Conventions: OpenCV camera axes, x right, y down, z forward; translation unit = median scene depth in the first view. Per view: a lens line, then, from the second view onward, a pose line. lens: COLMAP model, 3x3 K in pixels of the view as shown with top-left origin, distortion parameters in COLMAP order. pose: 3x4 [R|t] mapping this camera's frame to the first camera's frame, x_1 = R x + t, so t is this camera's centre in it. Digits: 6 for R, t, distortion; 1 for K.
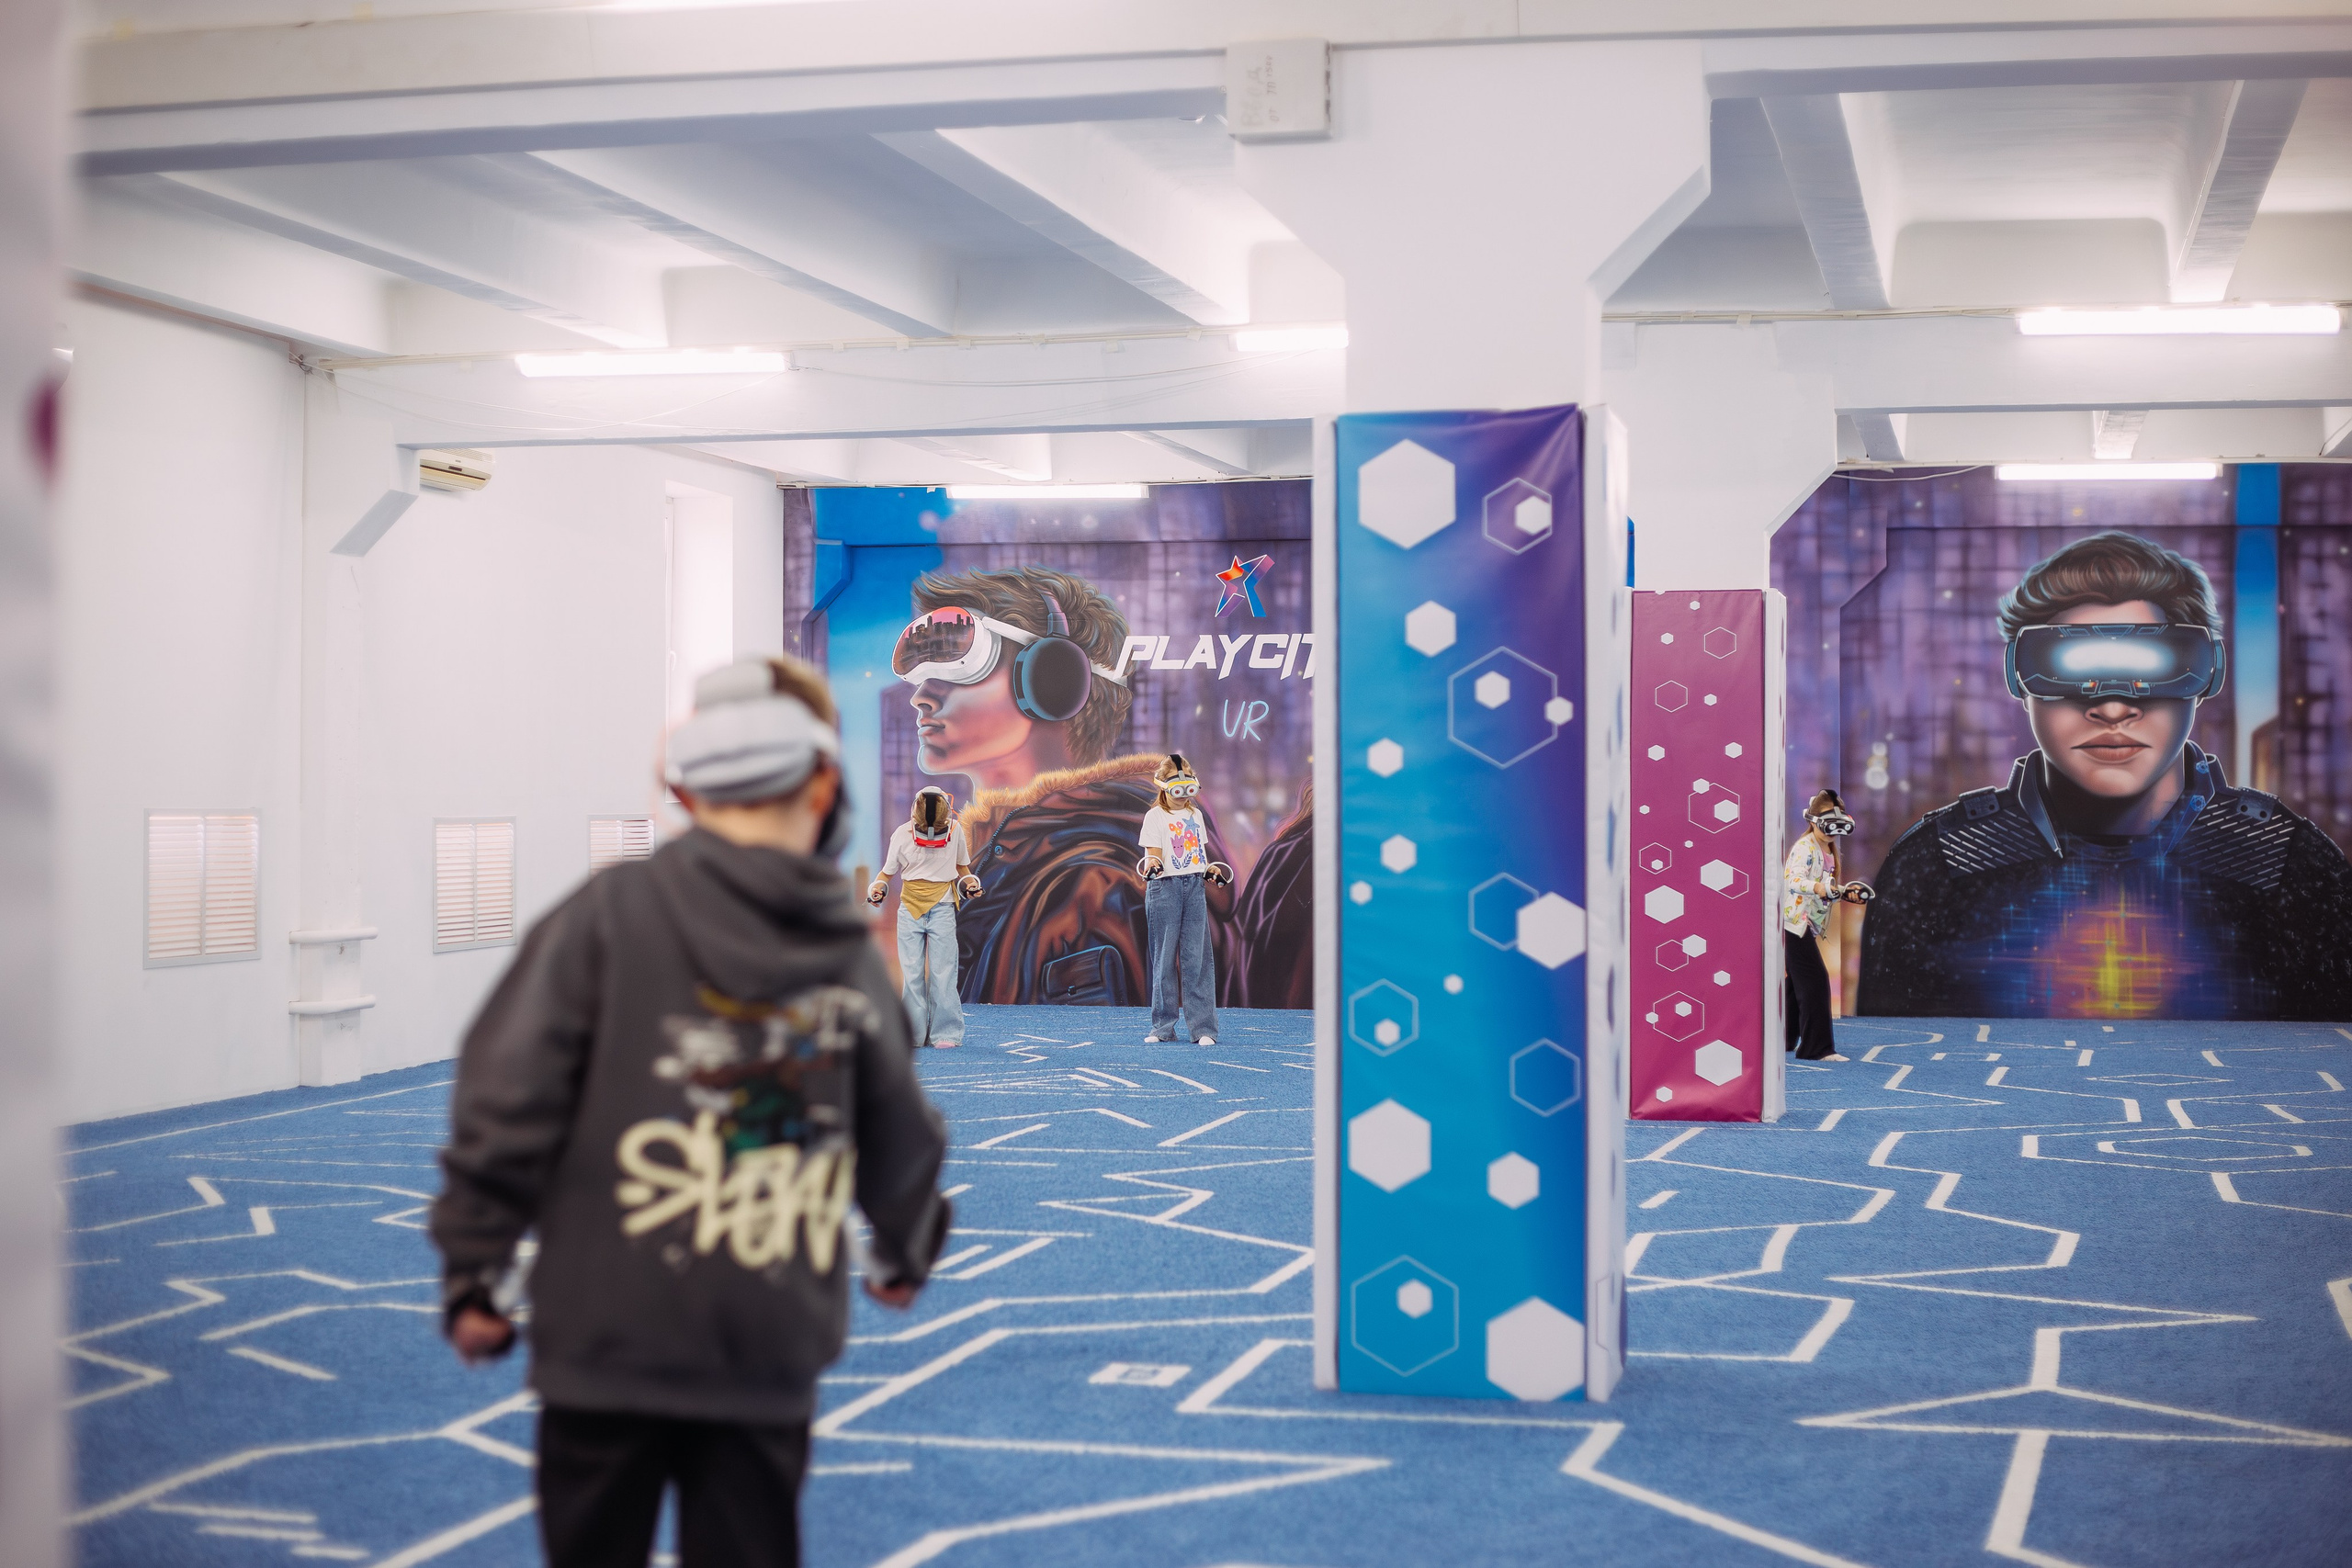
lens RADIAL K [[3439.1, 0, 1174.4], [0, 3439.1, 780.6], [0, 0, 1]] dist [-0.094311, -0.053541]
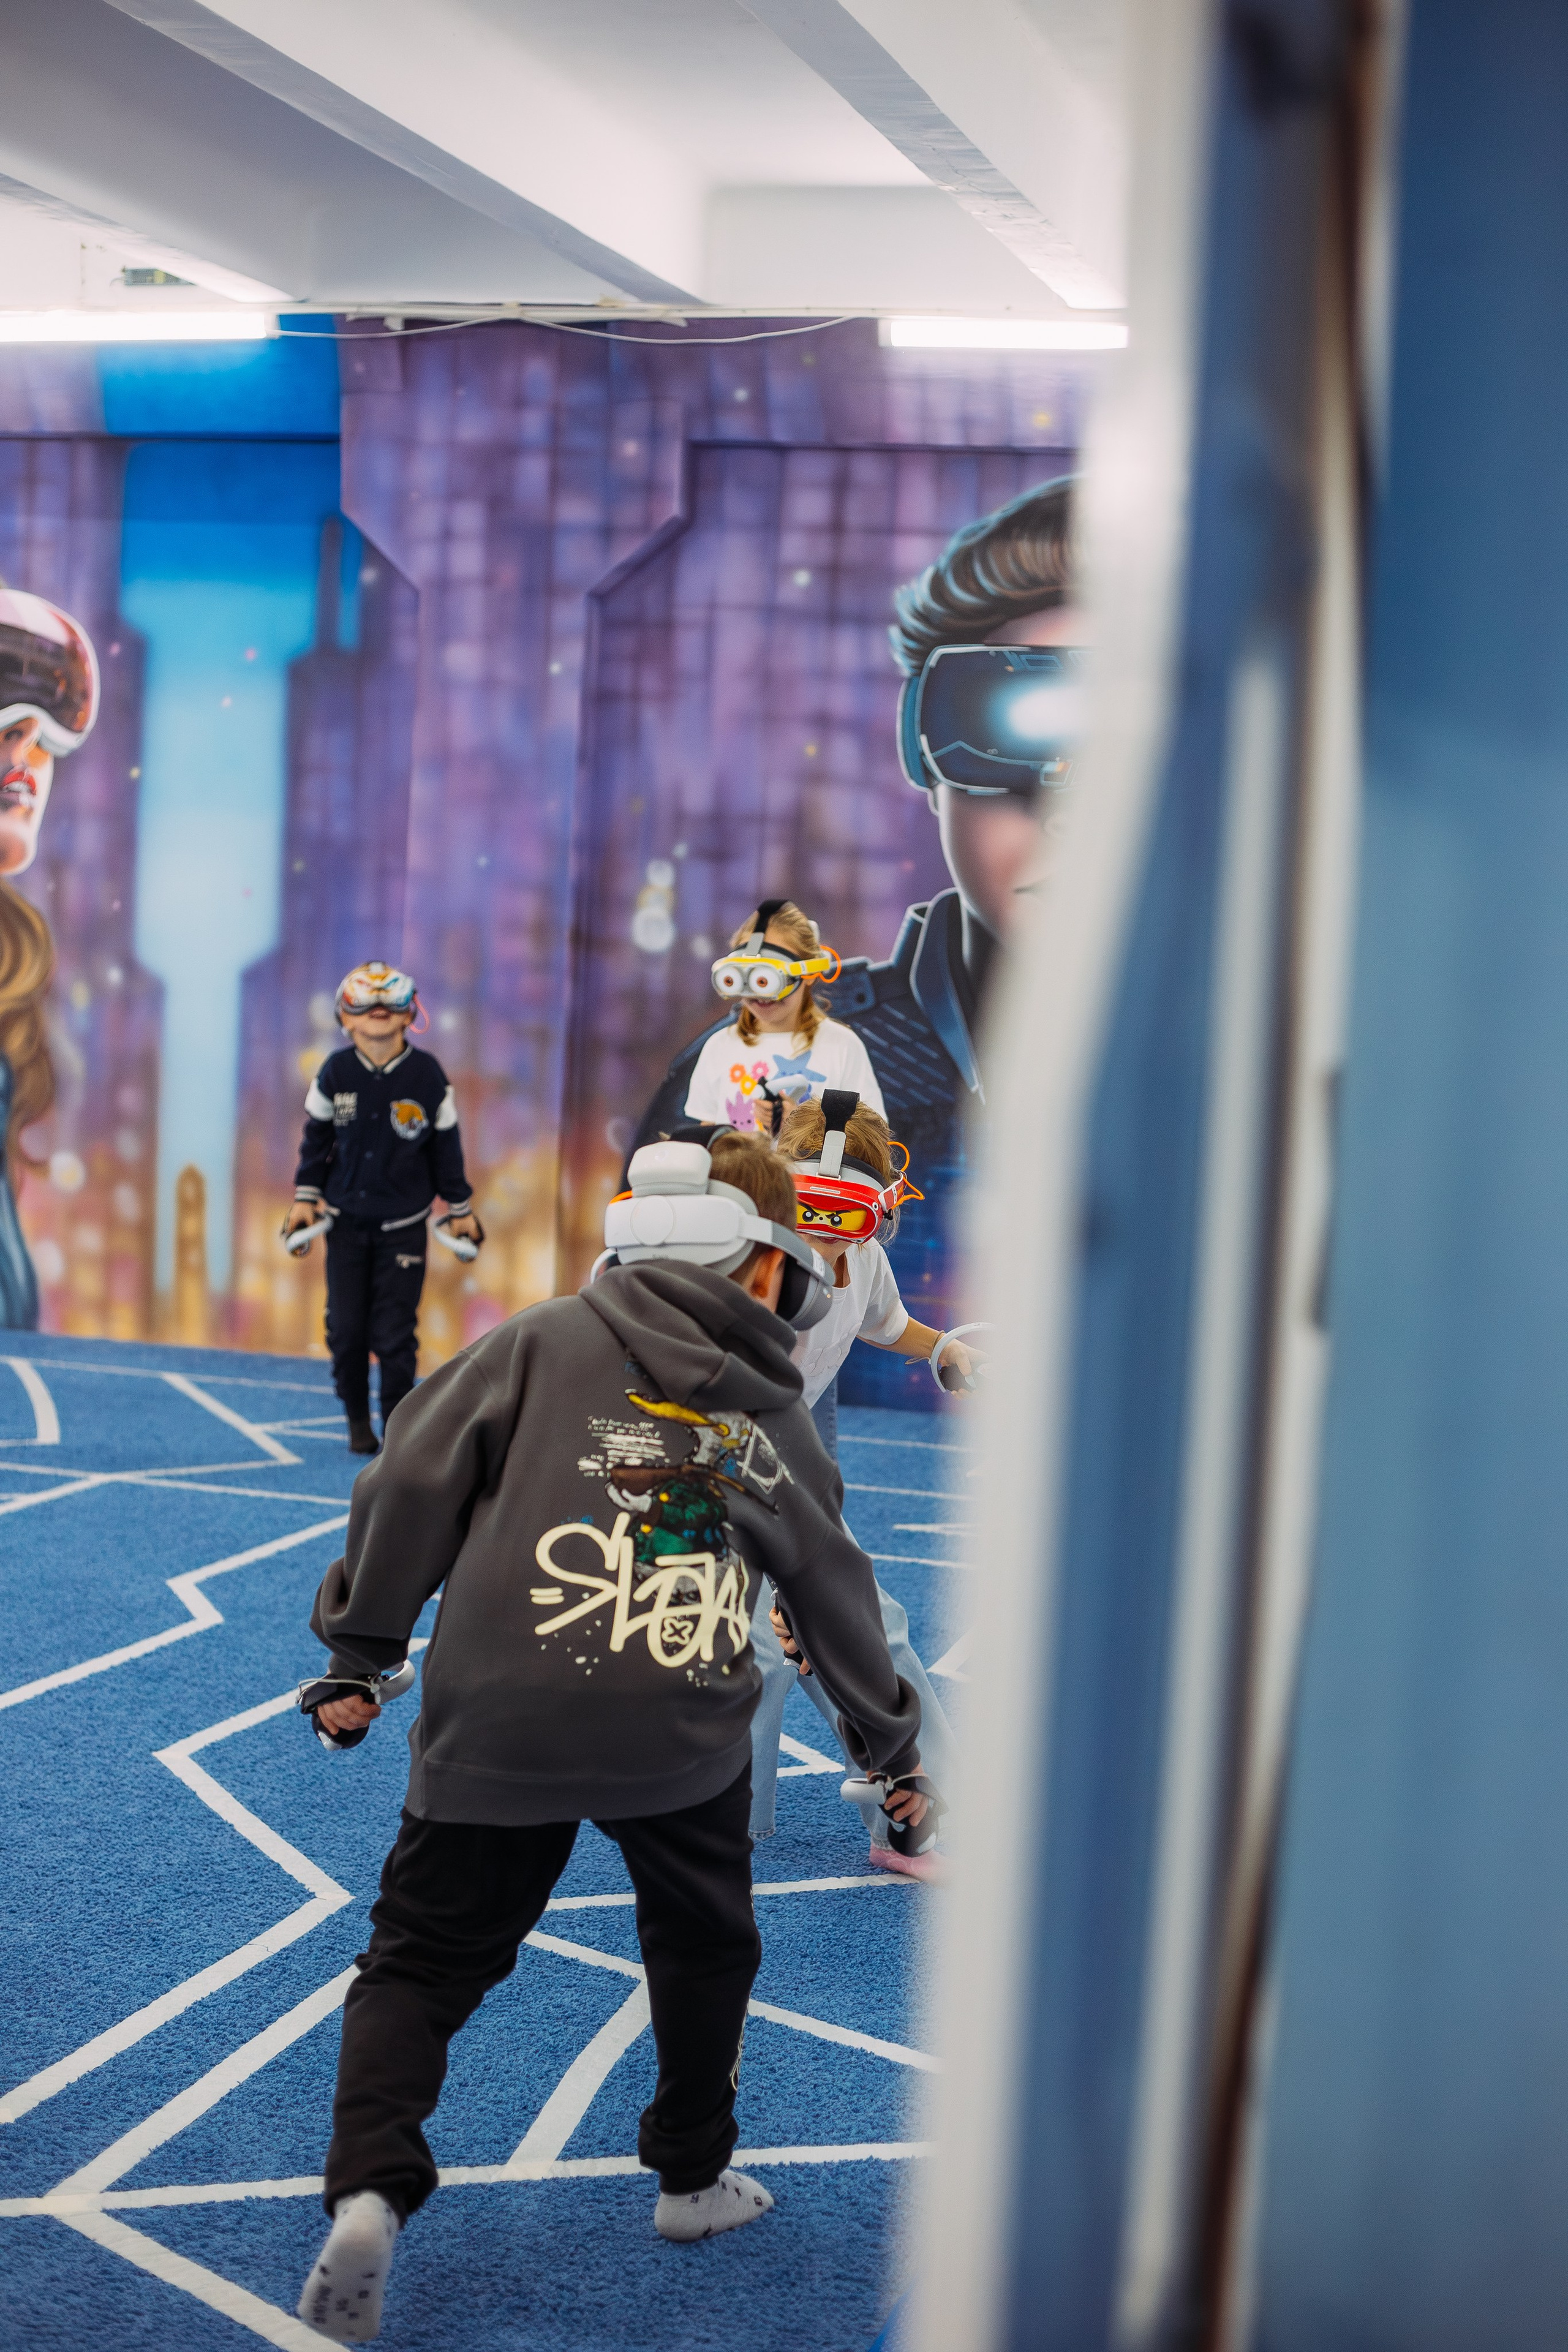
lens RADIAL K [[3439.4, 0, 815.0], [0, 3439.4, 1150.7], [0, 0, 1]] dist [-0.094311, -0.053541]
pose [[0.998307, 0.053339, -0.023179, 0.233396], [-0.051382, 0.995620, 0.078105, -0.008931], [0.027244, -0.076782, 0.996676, 0.461041]]
